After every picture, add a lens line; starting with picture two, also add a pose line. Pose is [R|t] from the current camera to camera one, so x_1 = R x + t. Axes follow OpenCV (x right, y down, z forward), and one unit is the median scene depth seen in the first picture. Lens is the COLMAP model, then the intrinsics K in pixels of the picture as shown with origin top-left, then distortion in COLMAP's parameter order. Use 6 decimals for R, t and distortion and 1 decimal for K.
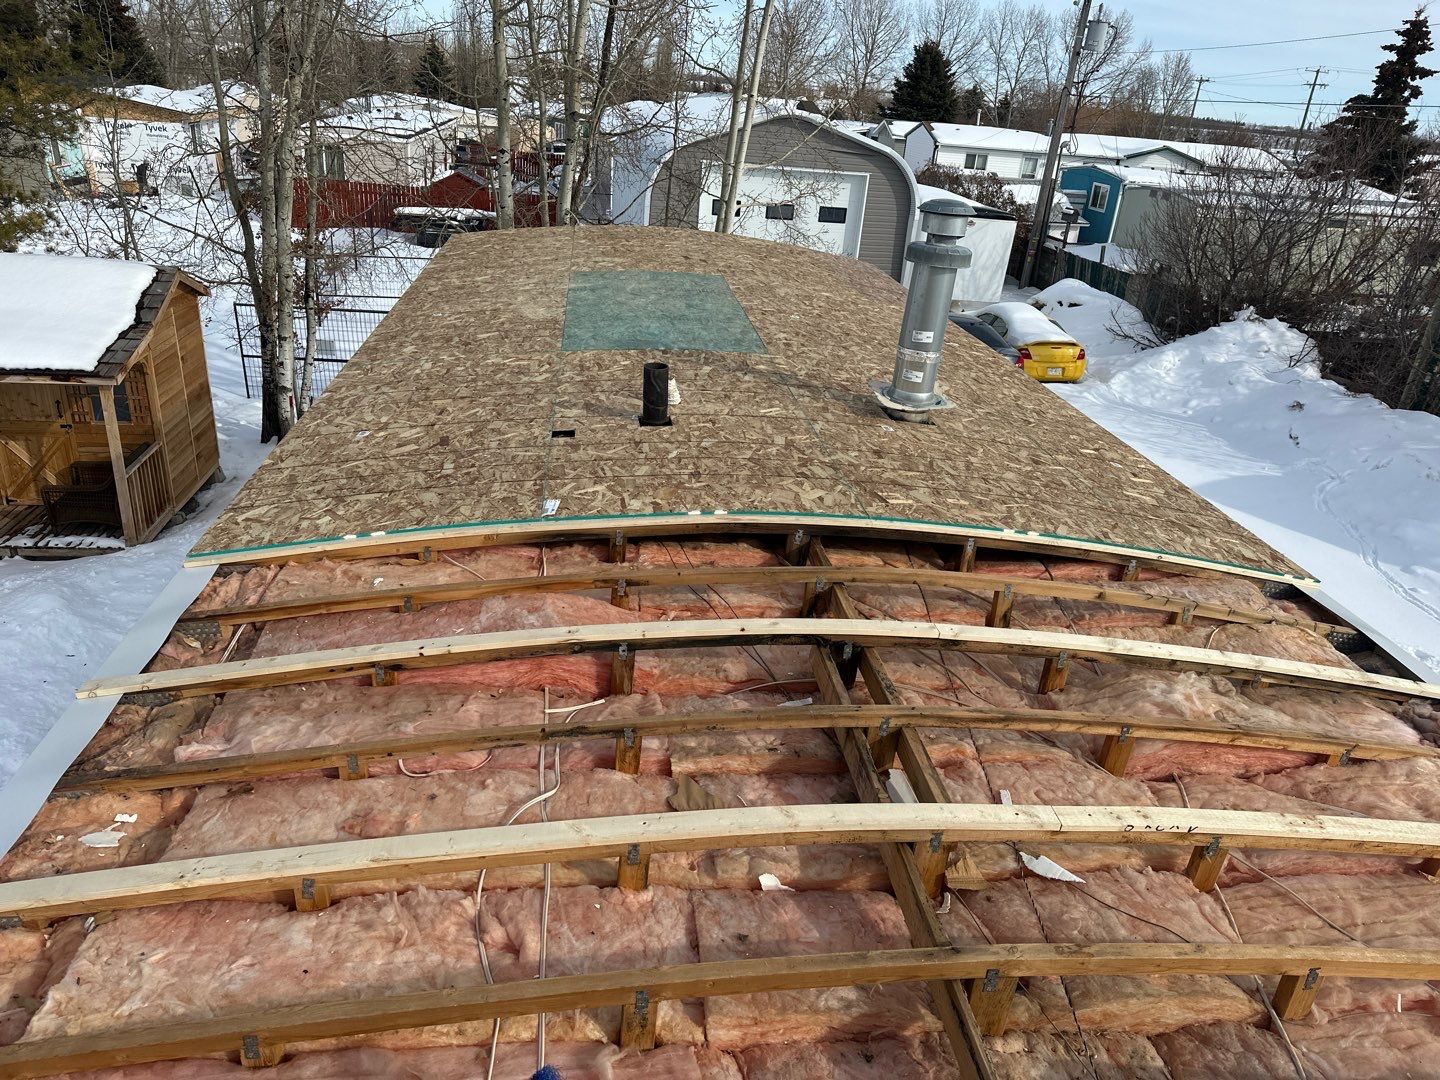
lens RADIAL K [[999.6, 0, 721.4], [0, 999.6, 544.8], [0, 0, 1]] dist [0.047522, -0.066614]
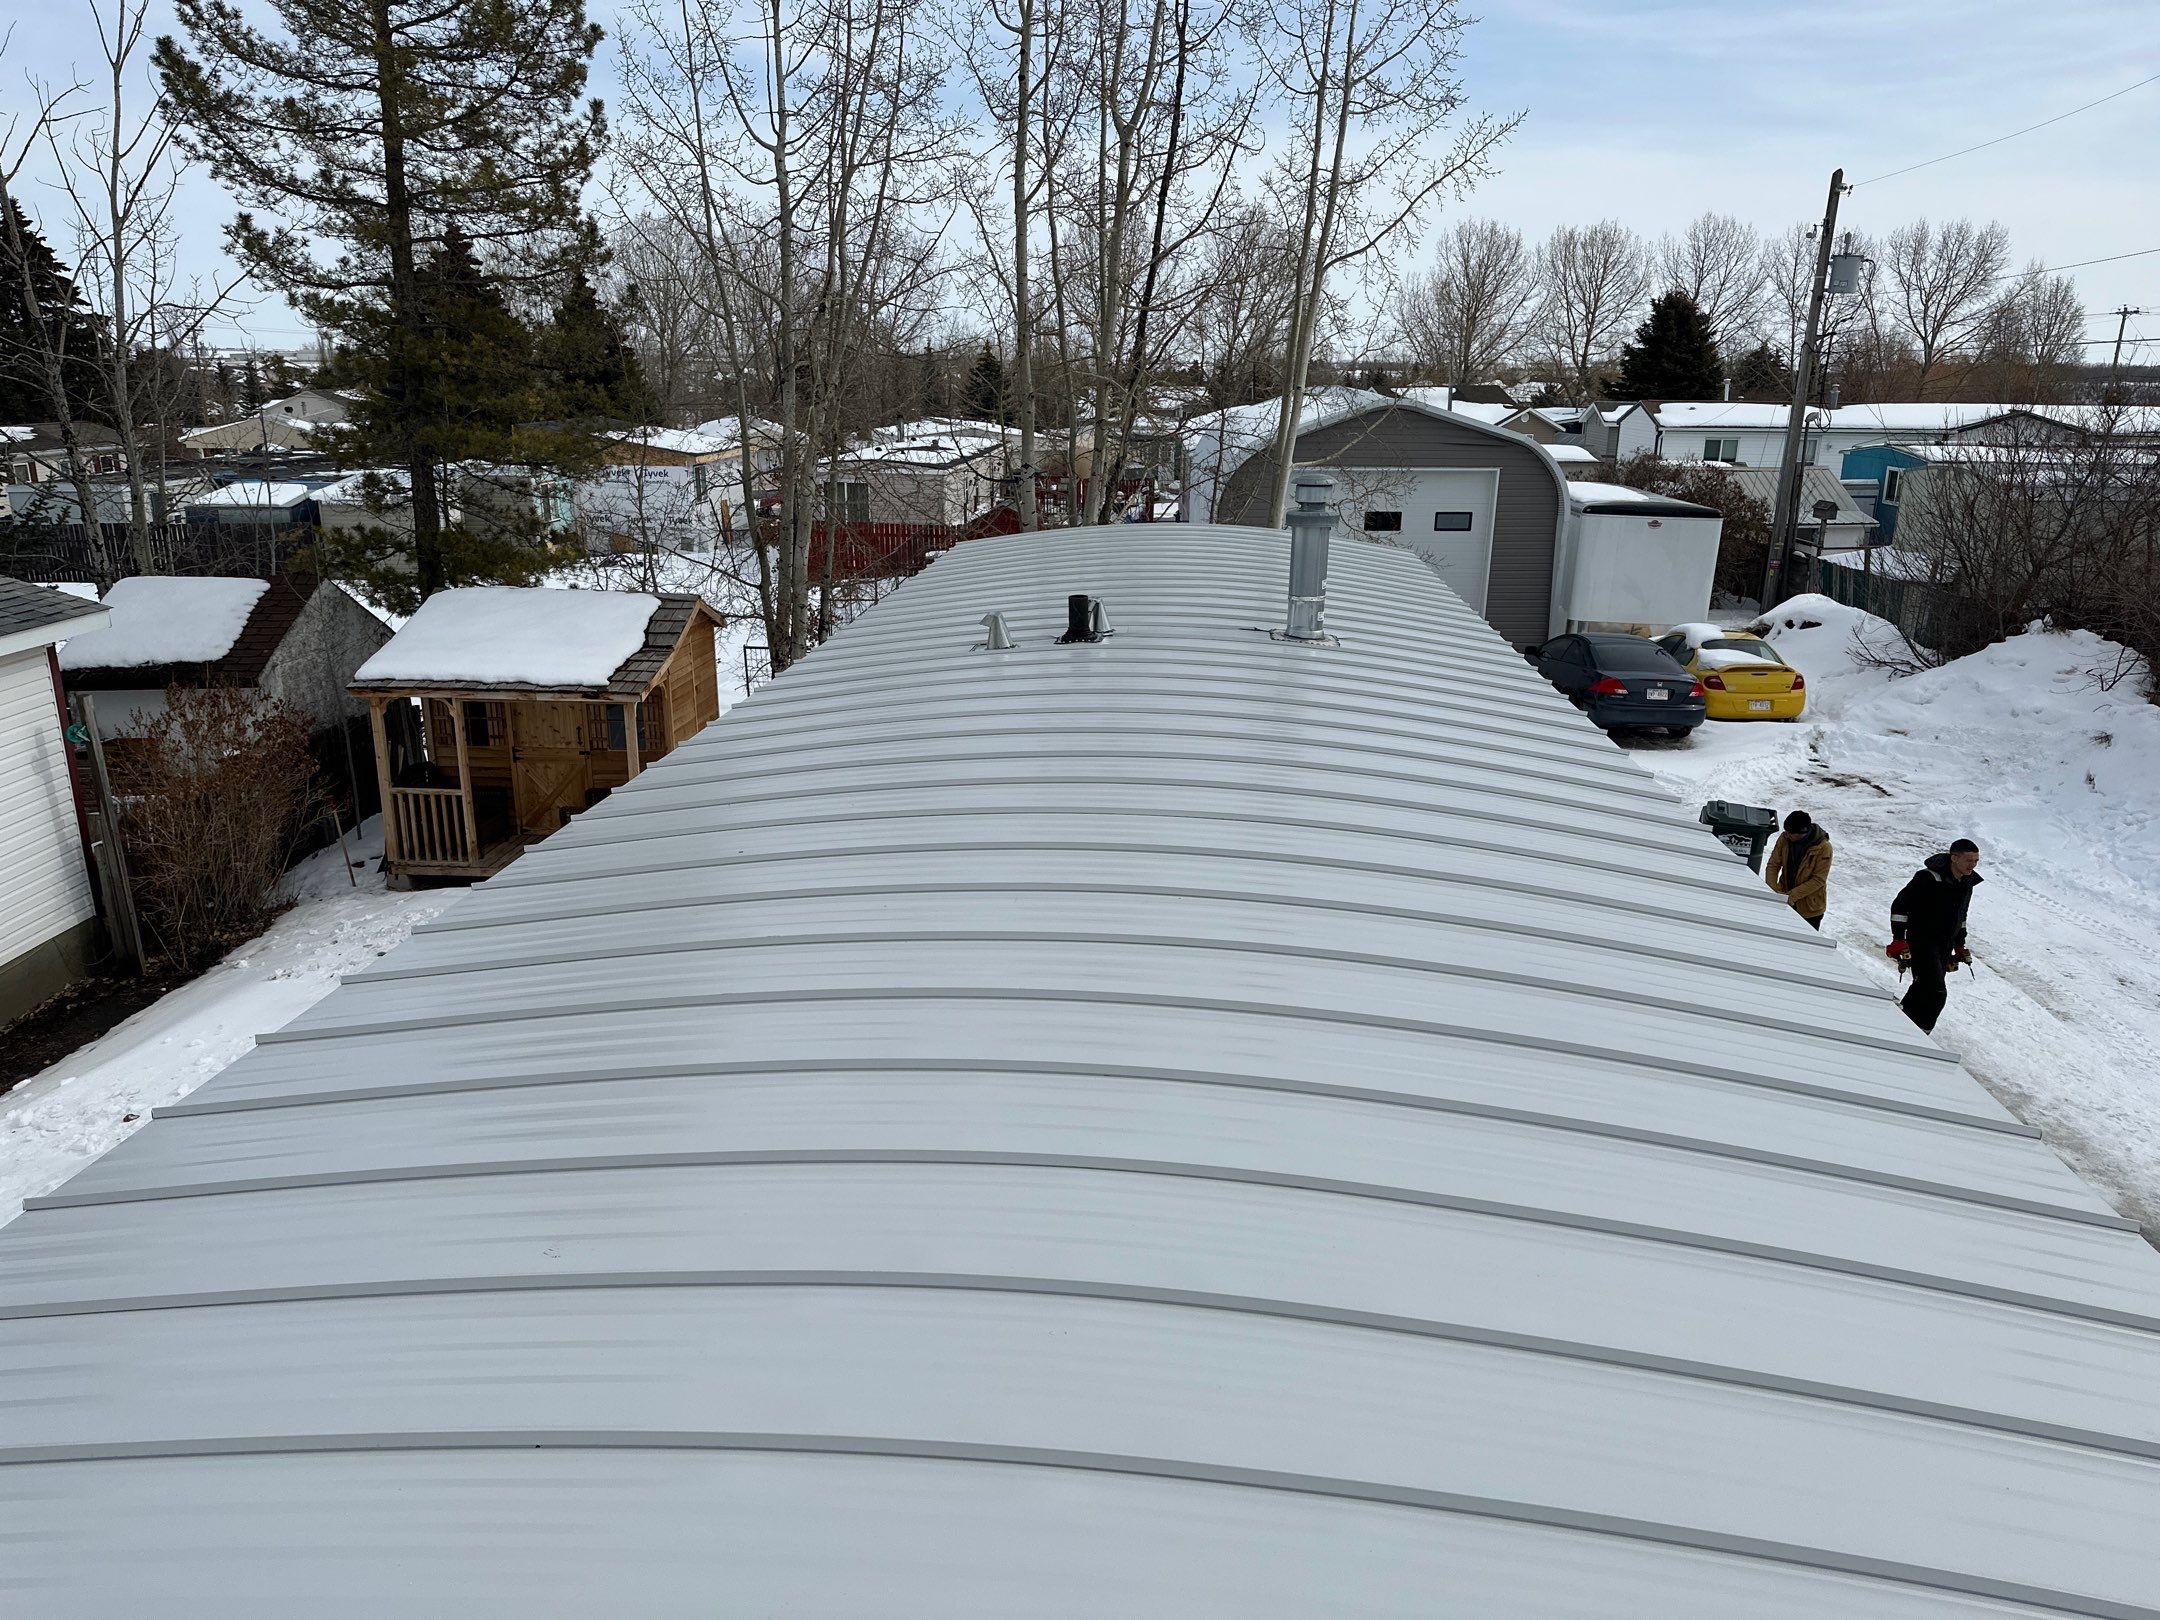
lens RADIAL K [[1496.1, 0, 1066.7], [0, 1496.1, 811.9], [0, 0, 1]] dist [0.038763, -0.047421]
pose [[0.976314, -0.010002, -0.216125, 0.052110], [-0.022621, 0.988737, -0.147944, 0.059637], [0.215171, 0.149329, 0.965092, -0.126809]]
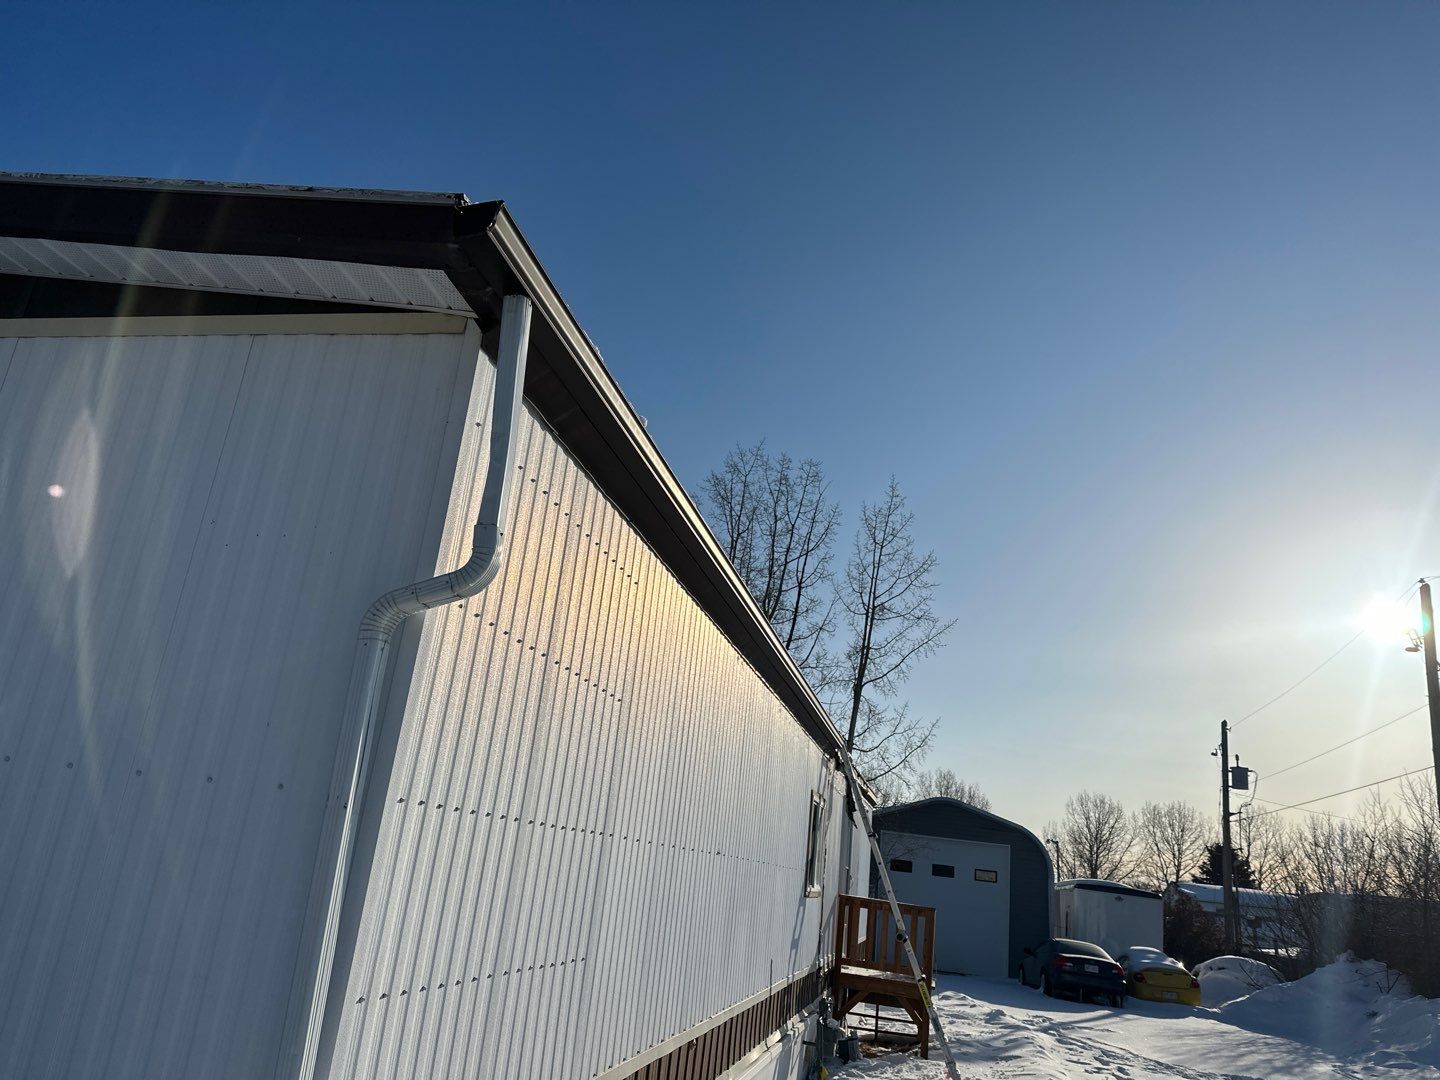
lens RADIAL K [[997.4, 0, 711.1], [0, 997.4, 541.3], [0, 0, 1]] dist [0.038763, -0.047421]
pose [[0.944859, -0.081077, -0.317283, 0.176810], [-0.167046, 0.714011, -0.679914, 0.244275], [0.281669, 0.695424, 0.661096, -0.210245]]
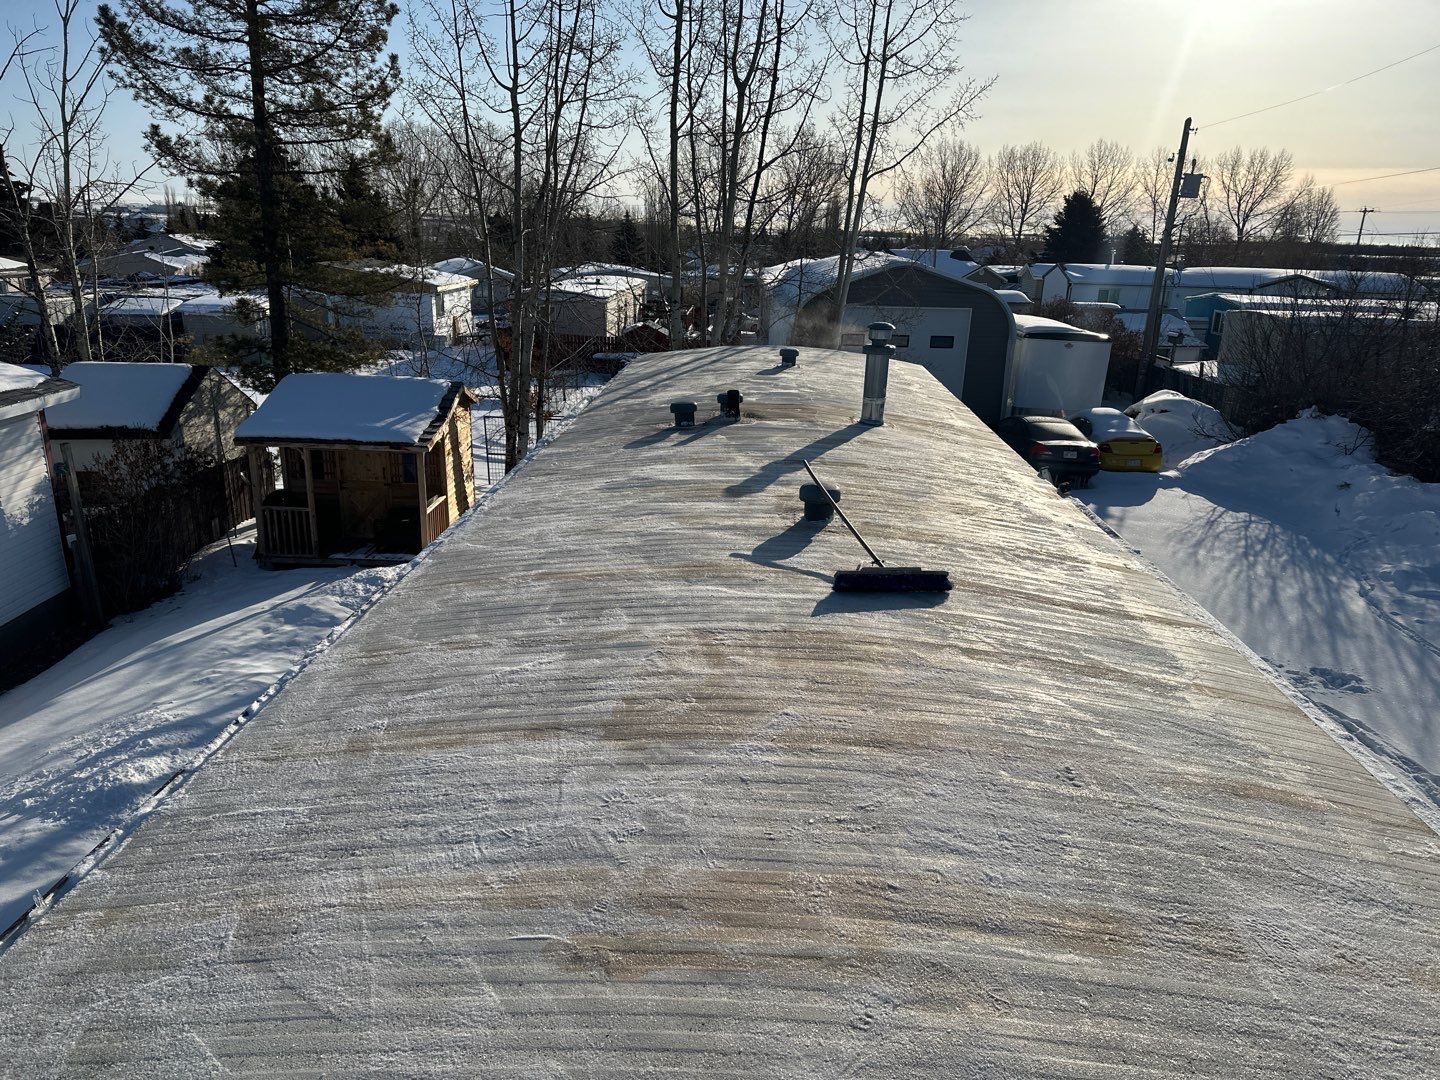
lens RADIAL K [[992.1, 0, 720.0], [0, 992.1, 552.9], [0, 0, 1]] dist [0.051257, -0.064297]
pose [[0.985326, 0.002496, -0.170664, 0.040559], [-0.024109, 0.991904, -0.124684, 0.065008], [0.168972, 0.126969, 0.977409, -0.151854]]
